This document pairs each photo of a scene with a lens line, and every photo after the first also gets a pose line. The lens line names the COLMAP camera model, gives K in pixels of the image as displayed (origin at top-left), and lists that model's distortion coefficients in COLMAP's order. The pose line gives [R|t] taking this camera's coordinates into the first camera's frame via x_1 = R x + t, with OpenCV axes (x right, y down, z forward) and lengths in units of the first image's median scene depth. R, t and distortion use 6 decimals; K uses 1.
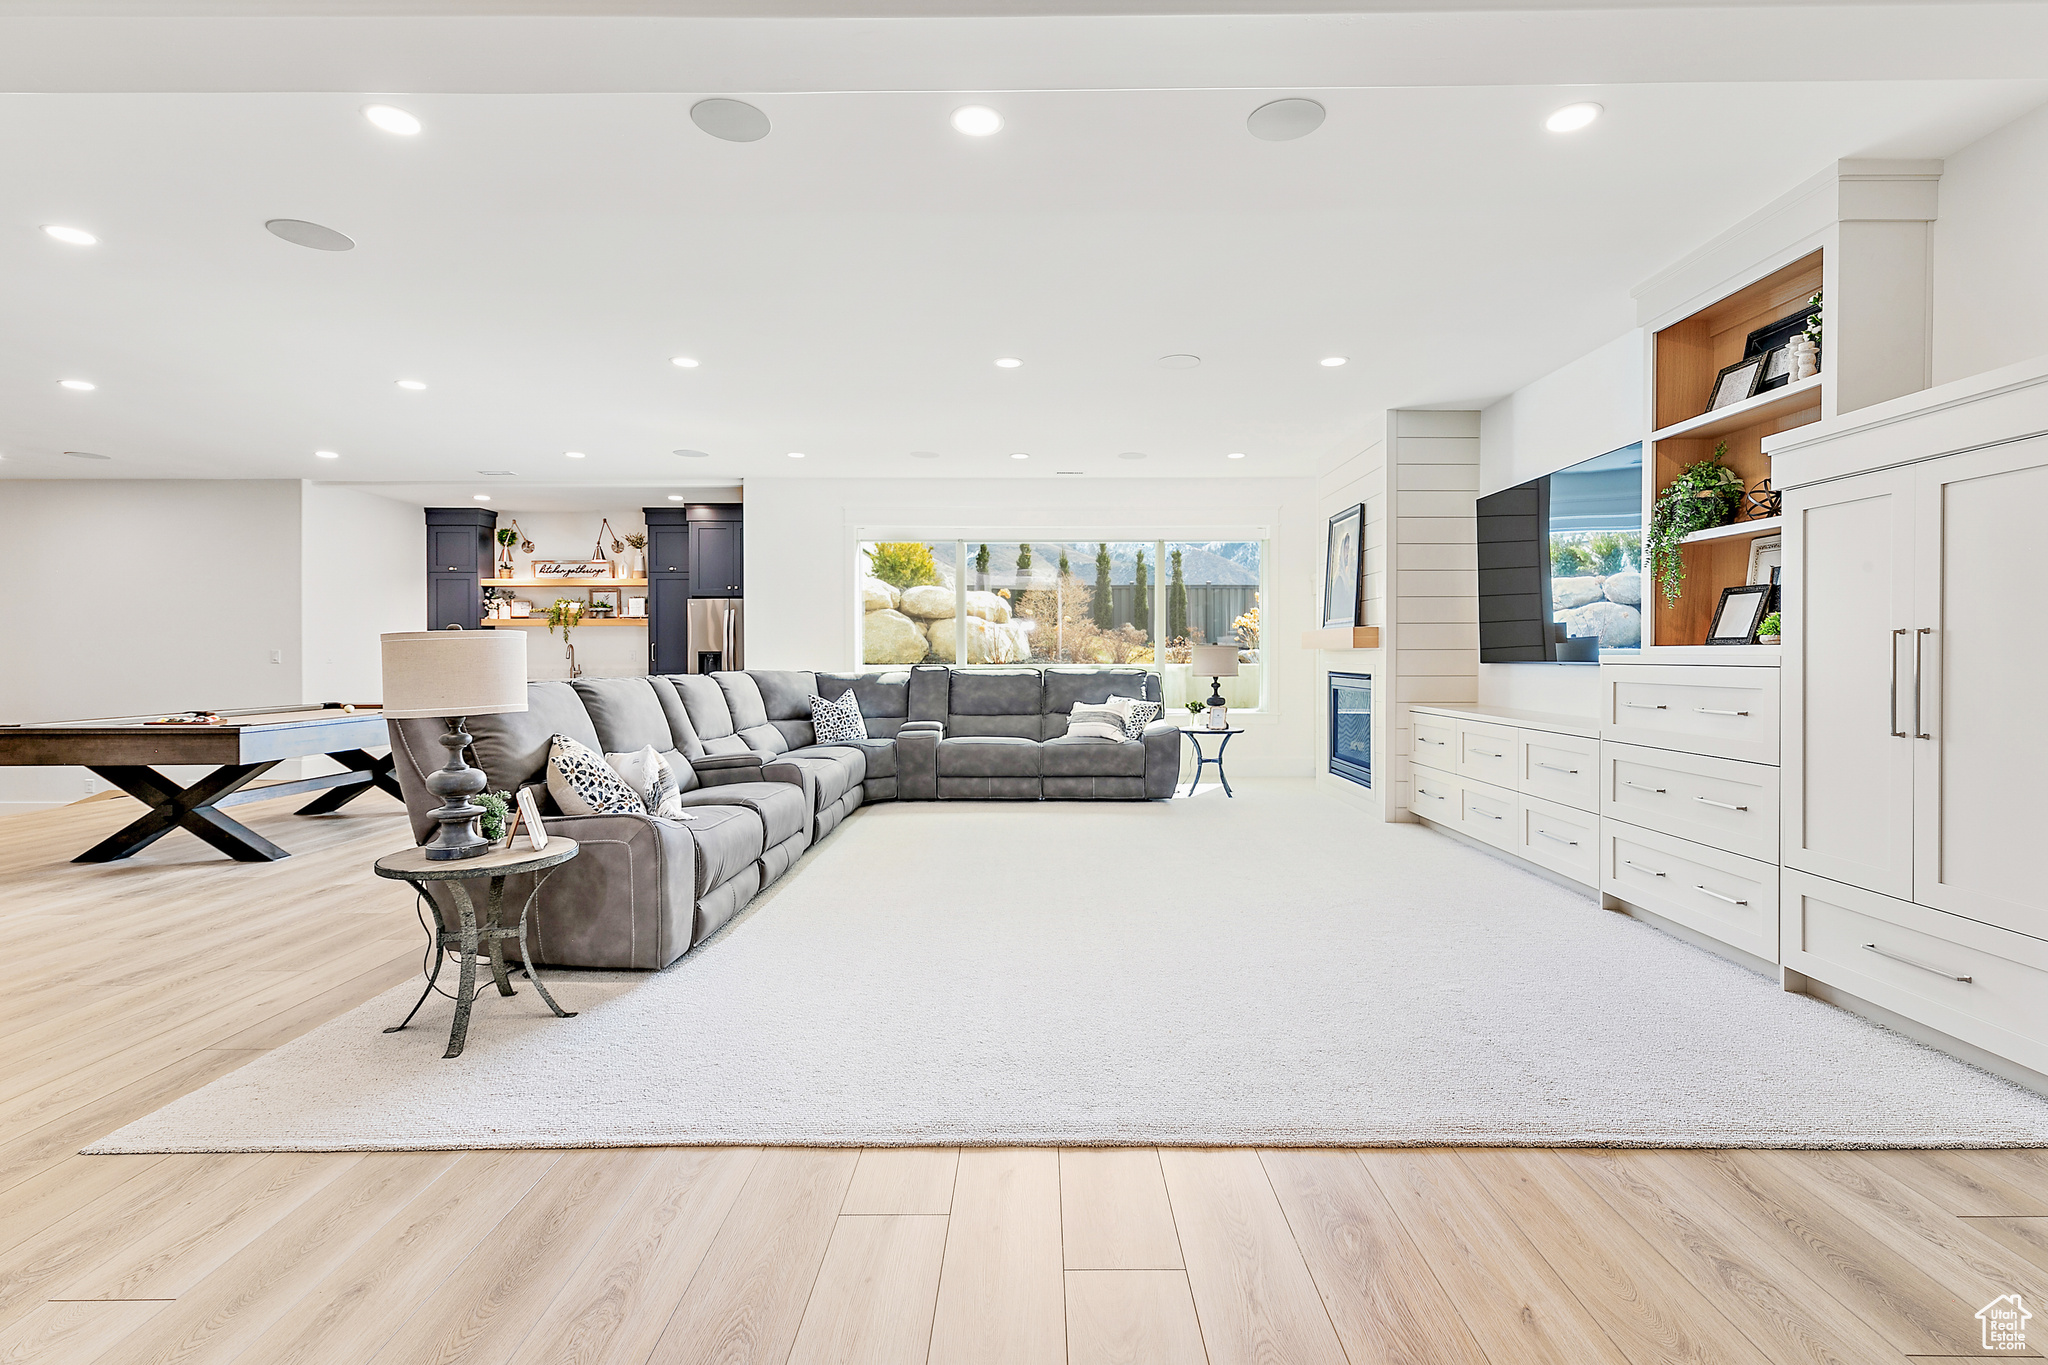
lens RADIAL K [[951.7, 0, 1056.0], [0, 951.7, 656.2], [0, 0, 1]] dist [0.009421, 0.000313]
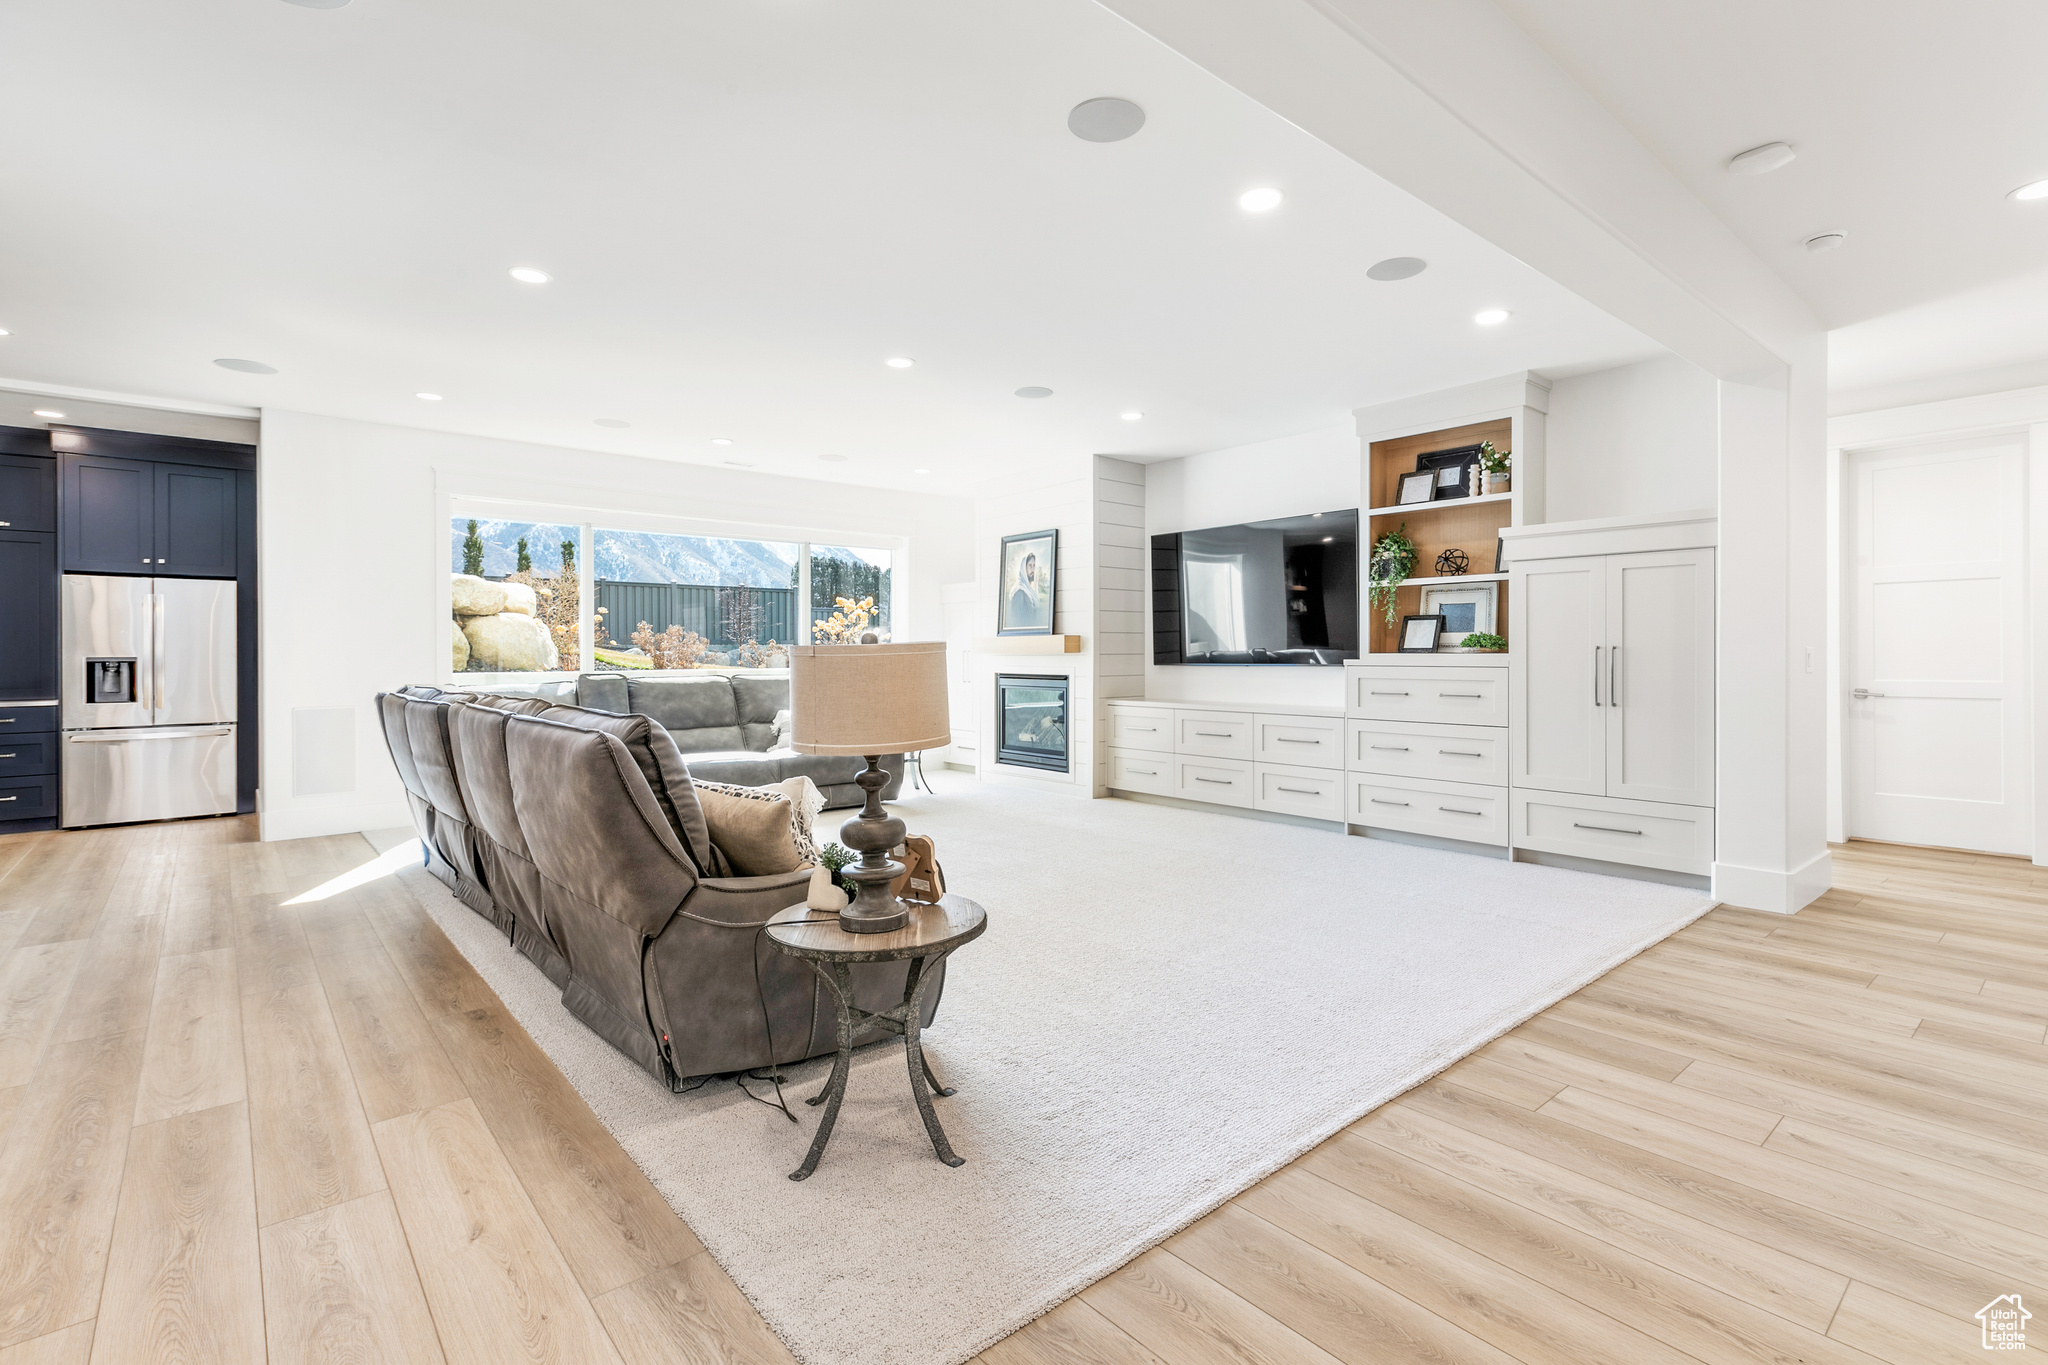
lens RADIAL K [[928.6, 0, 1059.5], [0, 928.6, 660.5], [0, 0, 1]] dist [0.008874, 0.000057]
pose [[0.758843, -0.006619, 0.651240, -0.388828], [0.003914, 0.999977, 0.005602, -0.005392], [-0.651262, -0.001702, 0.758851, 0.122586]]
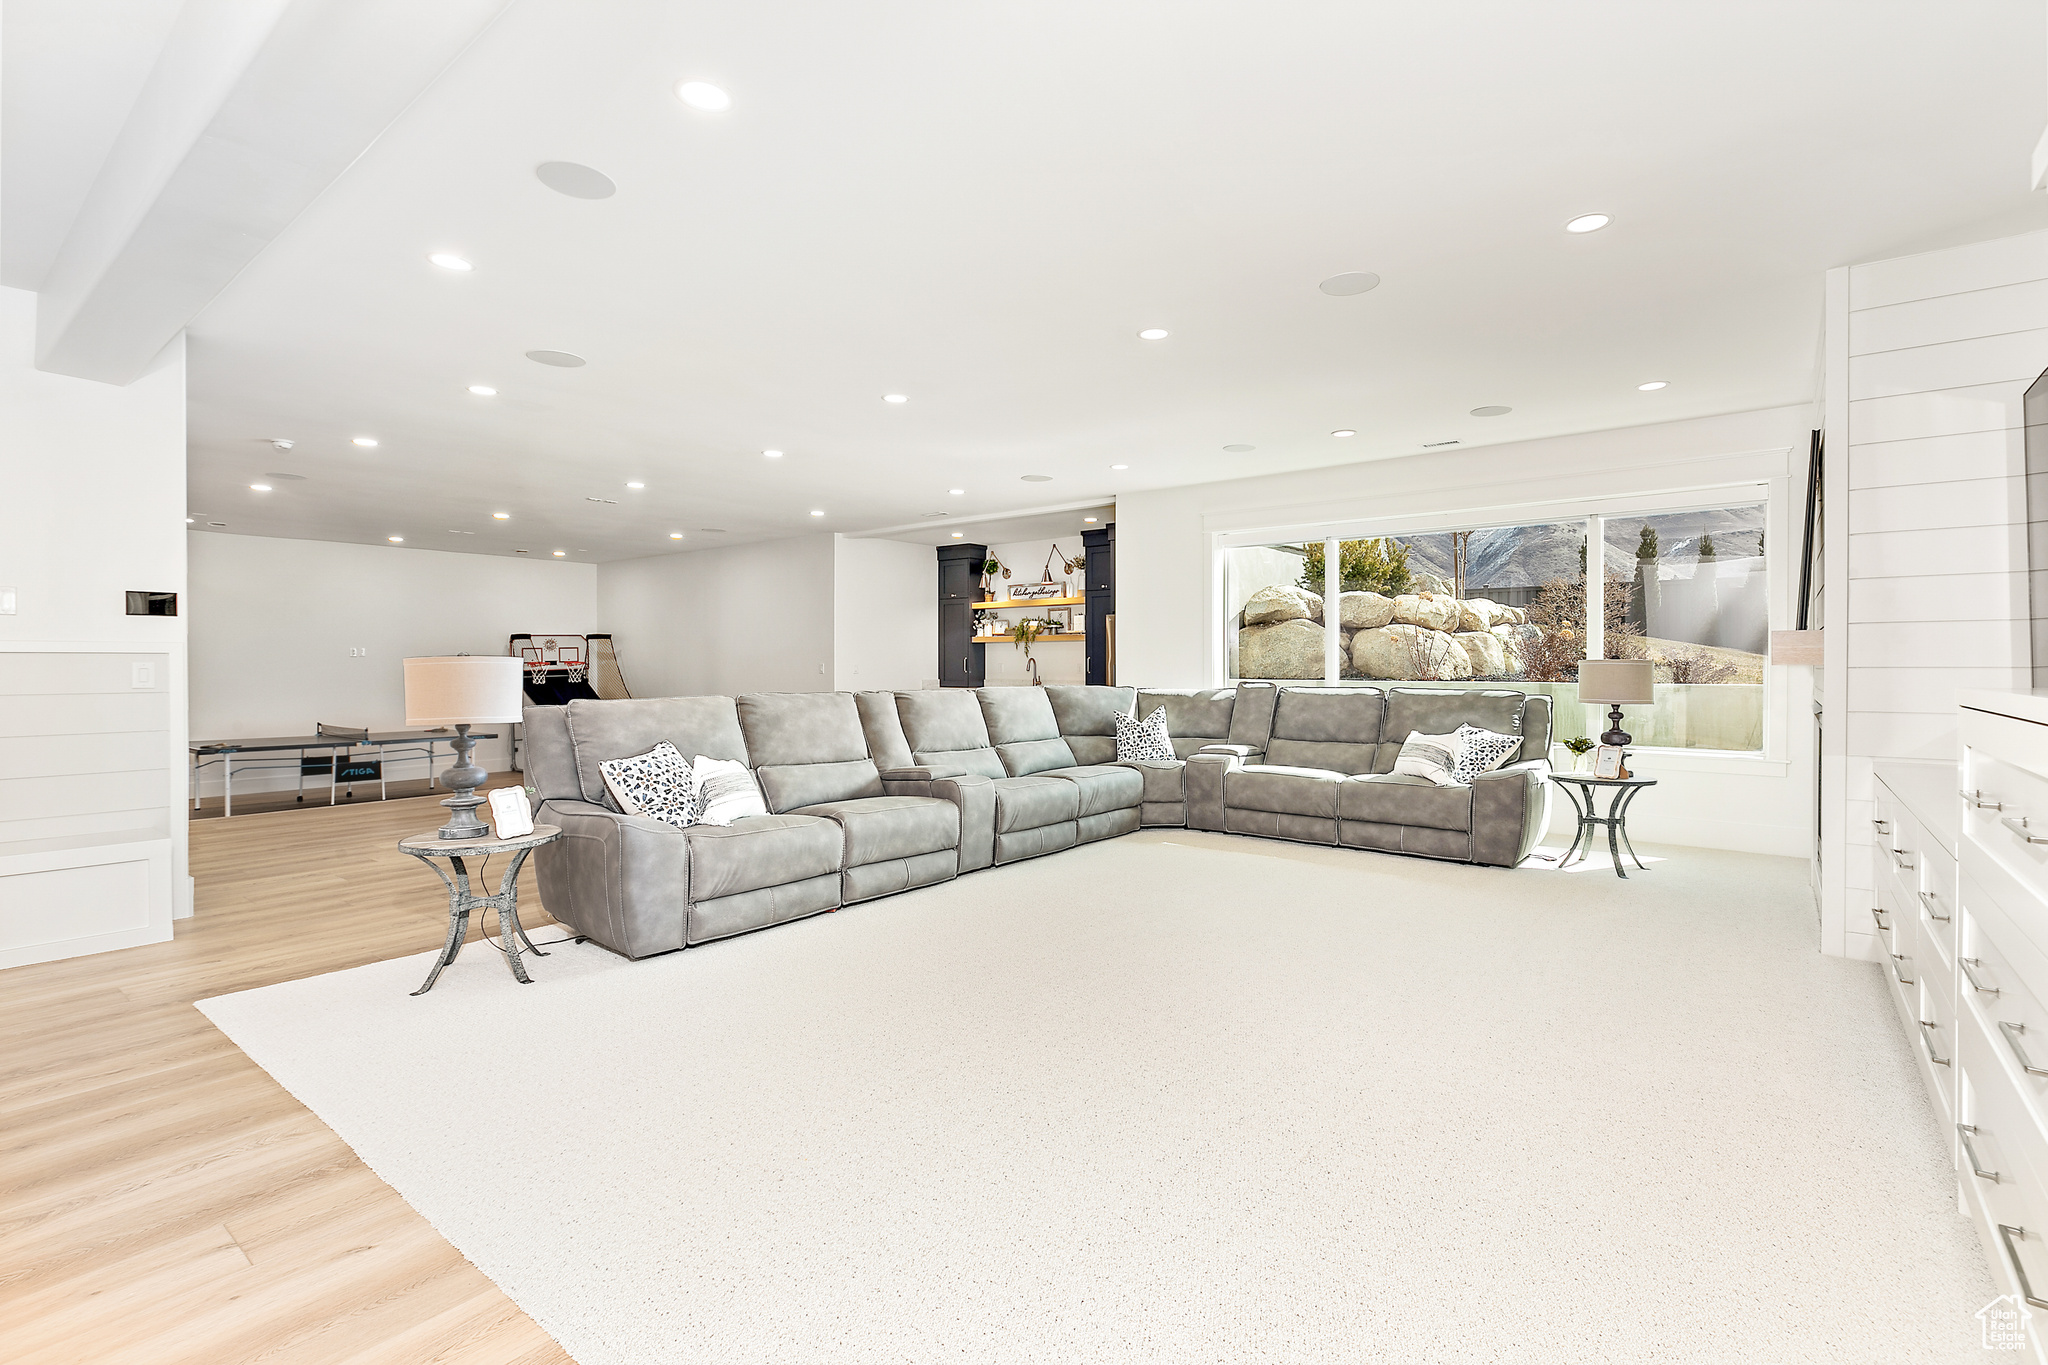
lens RADIAL K [[951.7, 0, 1056.0], [0, 951.7, 656.2], [0, 0, 1]] dist [0.009421, 0.000313]
pose [[0.785417, -0.003664, -0.618956, 0.296209], [-0.001932, 0.999963, -0.008371, -0.007411], [0.618964, 0.007770, 0.785381, 0.189563]]
